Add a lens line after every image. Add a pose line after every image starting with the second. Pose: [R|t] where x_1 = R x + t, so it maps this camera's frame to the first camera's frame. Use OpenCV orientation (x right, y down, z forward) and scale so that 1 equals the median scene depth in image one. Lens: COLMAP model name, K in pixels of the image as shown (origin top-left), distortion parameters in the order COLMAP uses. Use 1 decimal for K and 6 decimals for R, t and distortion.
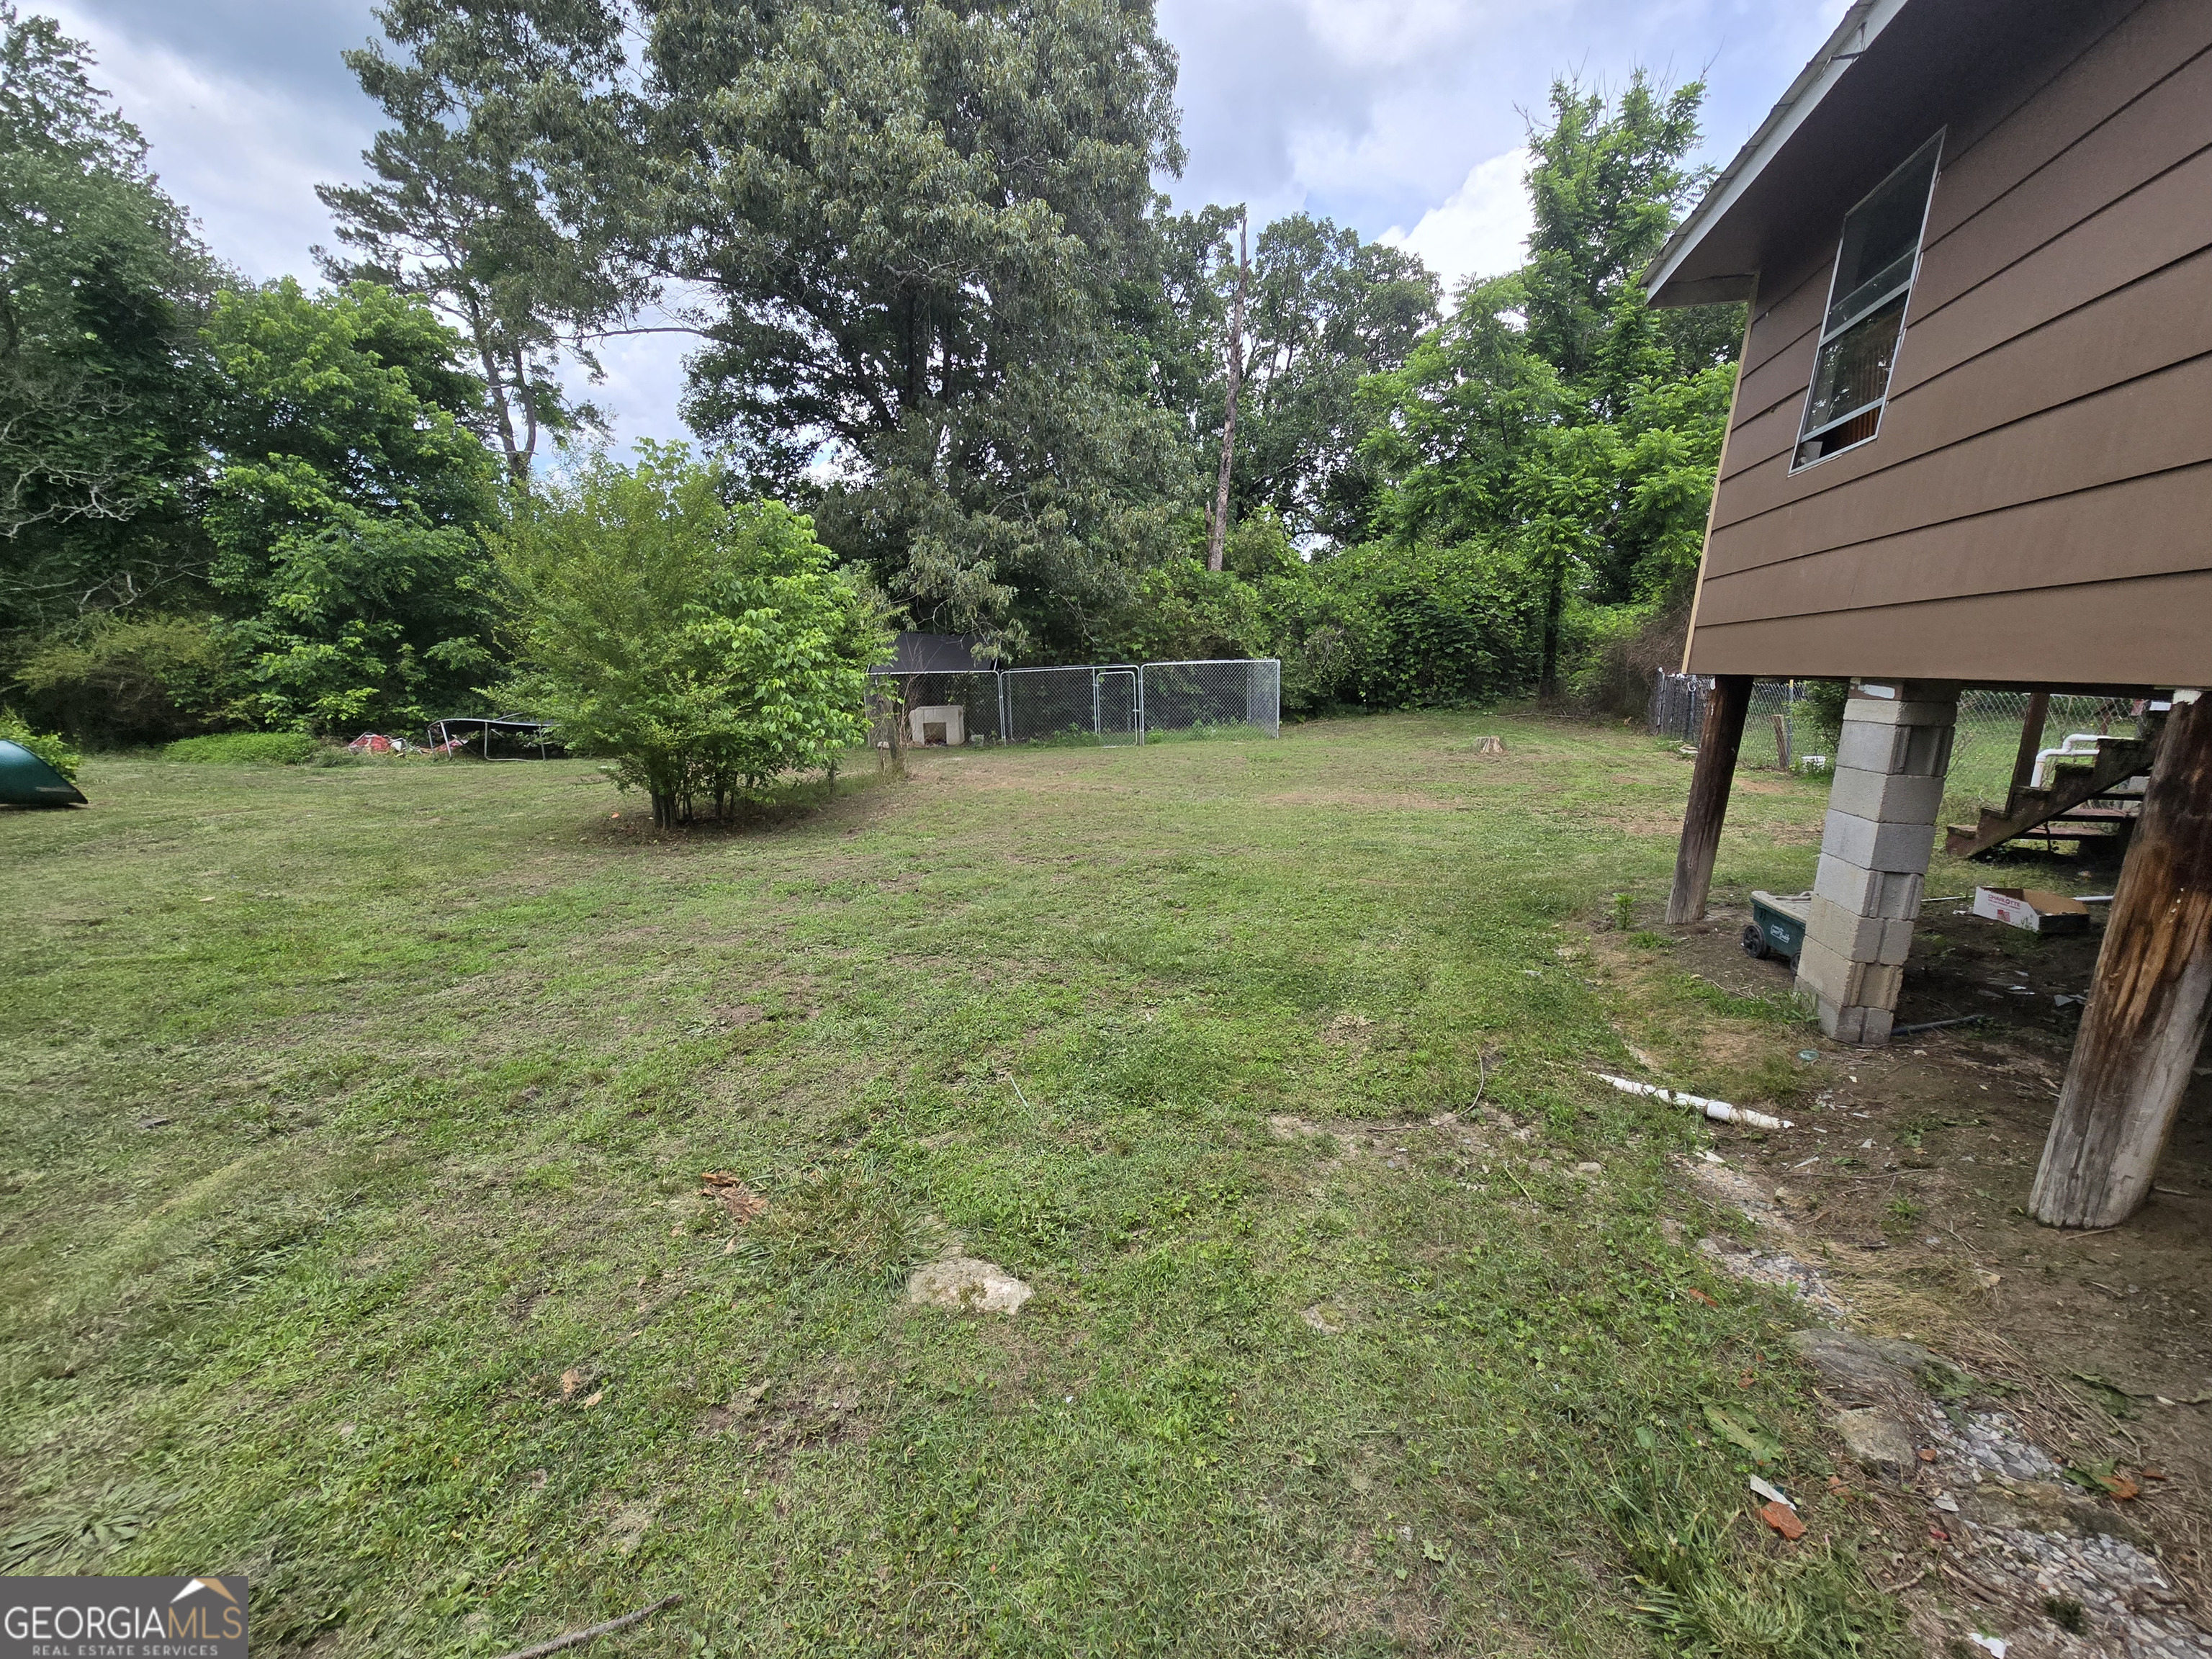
lens RADIAL K [[892.9, 0, 1115.8], [0, 892.9, 836.9], [0, 0, 1]] dist [-0.002670, 0.000029]
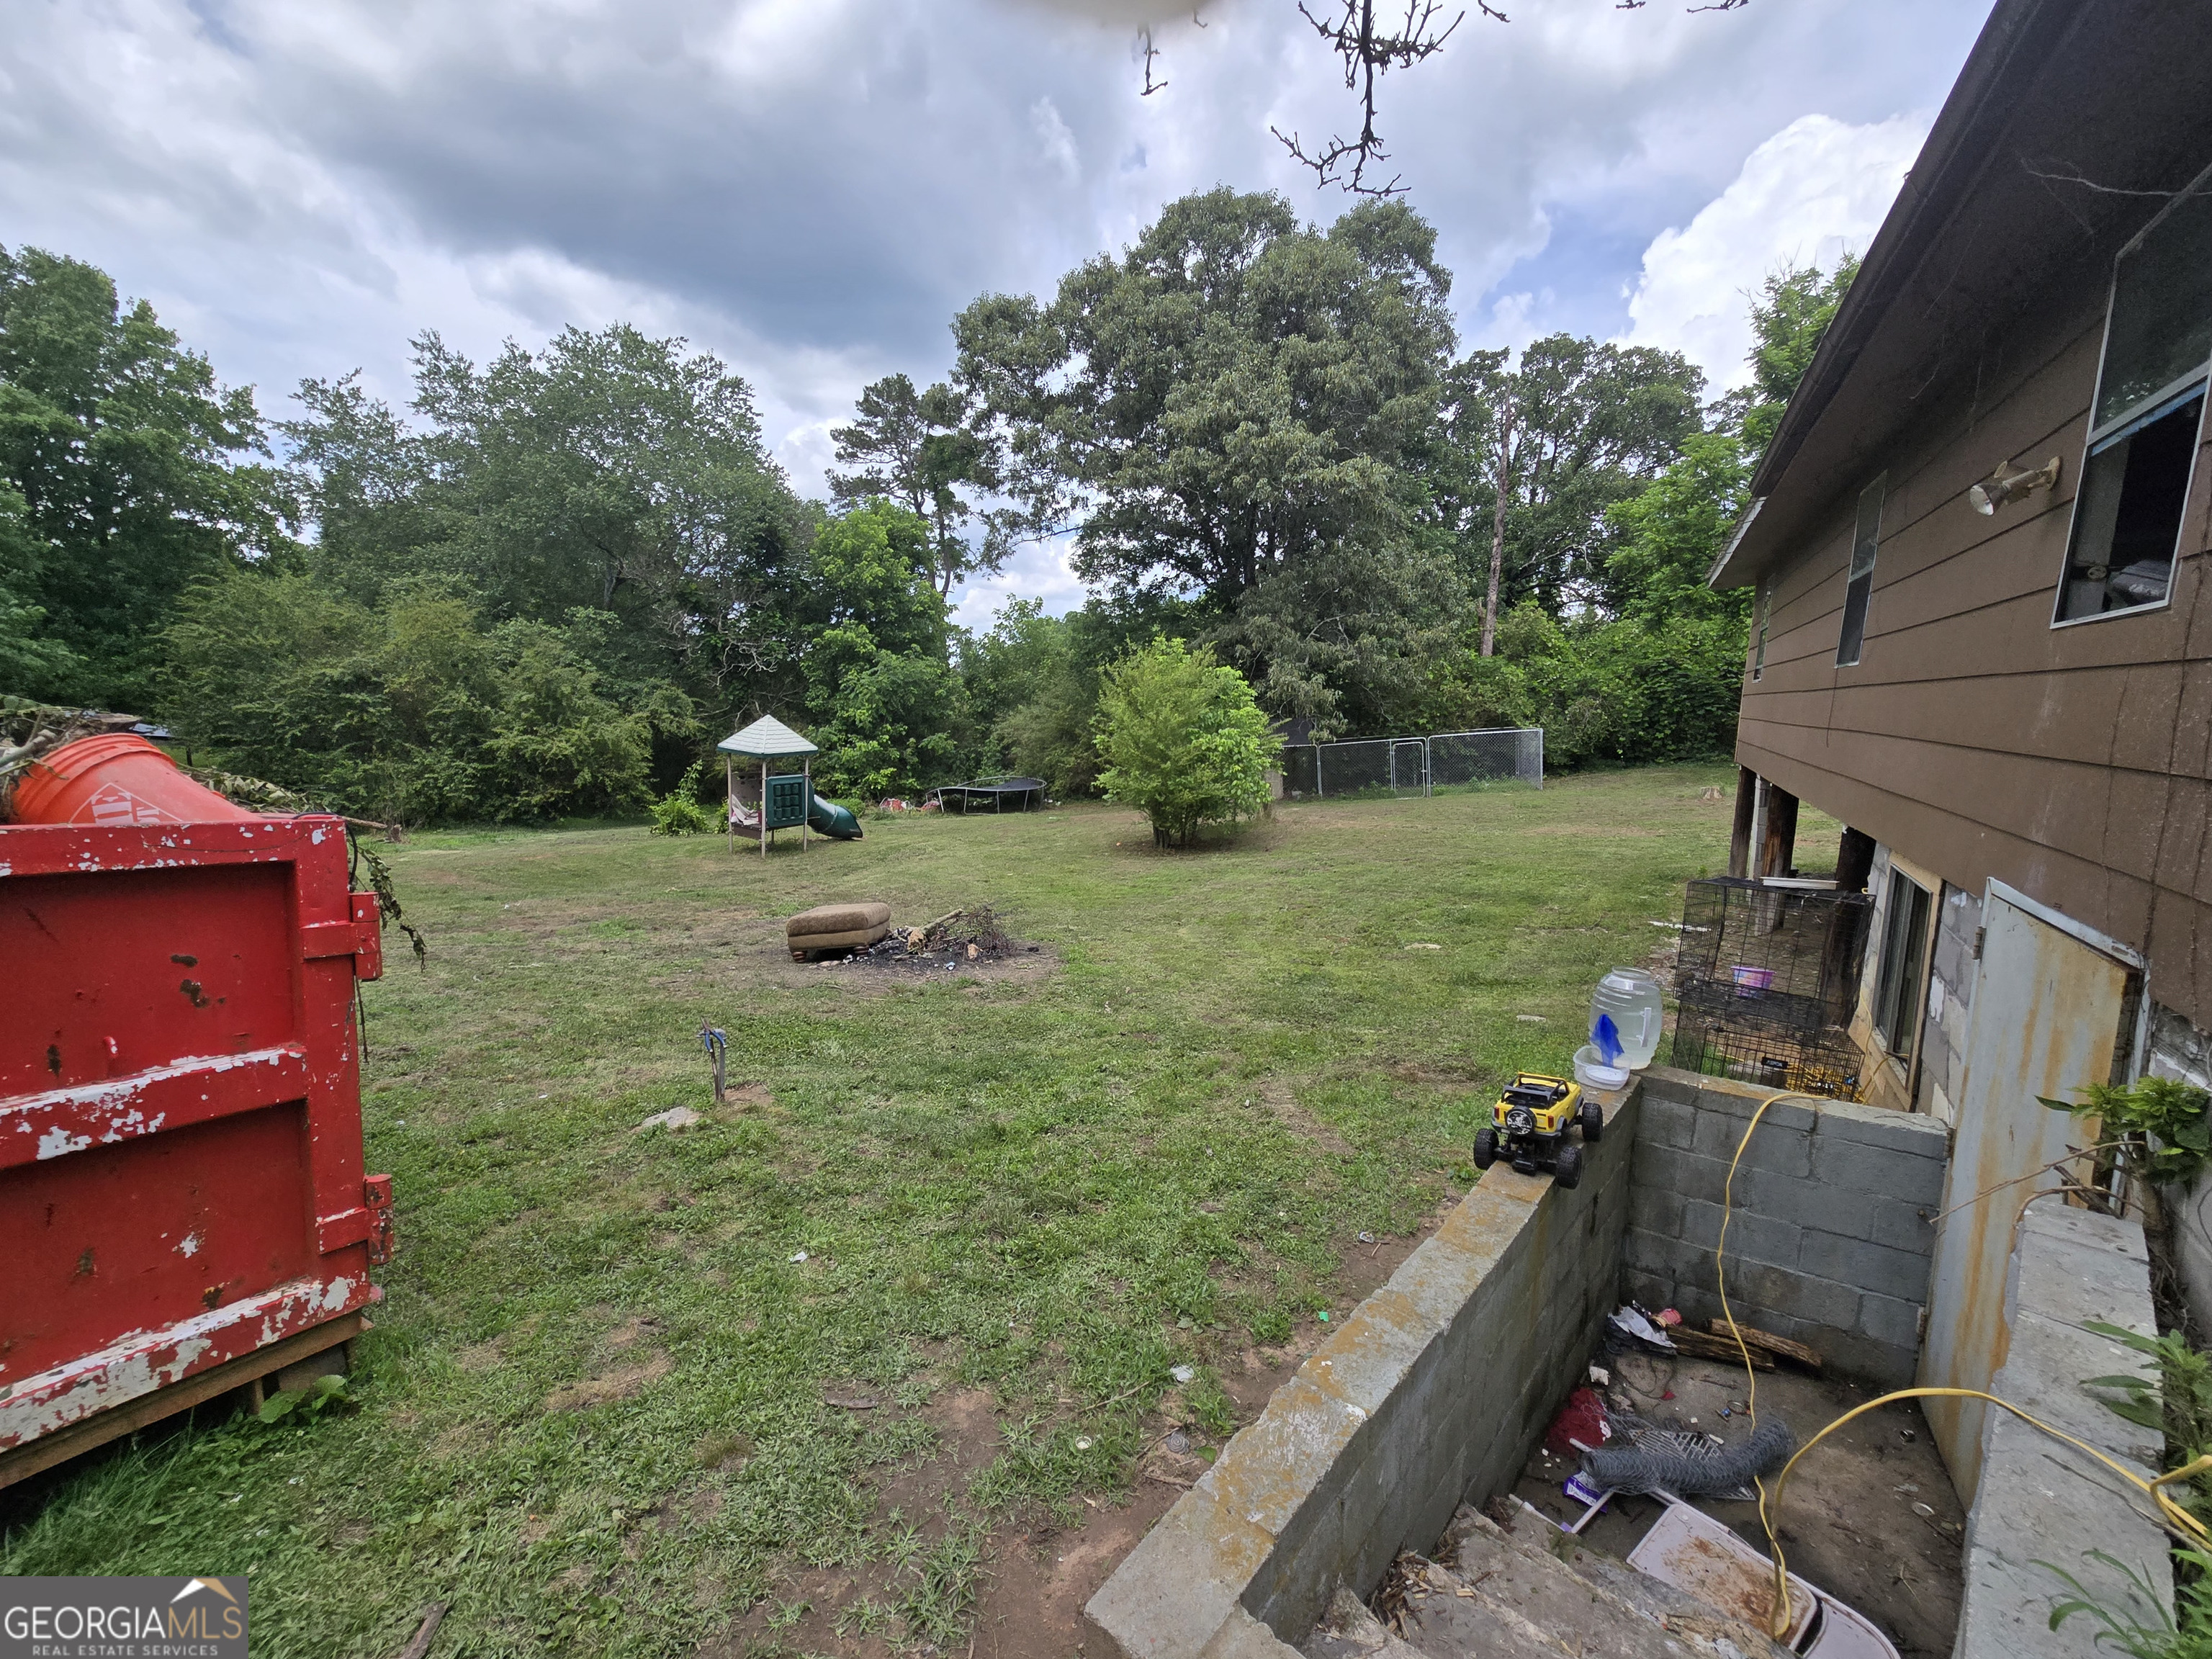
lens RADIAL K [[892.9, 0, 1115.8], [0, 892.9, 836.9], [0, 0, 1]] dist [-0.002670, 0.000029]
pose [[0.960155, -0.004549, -0.279430, -0.042111], [-0.011728, 0.998331, -0.056553, 0.032520], [0.279221, 0.057577, 0.958499, -0.350581]]
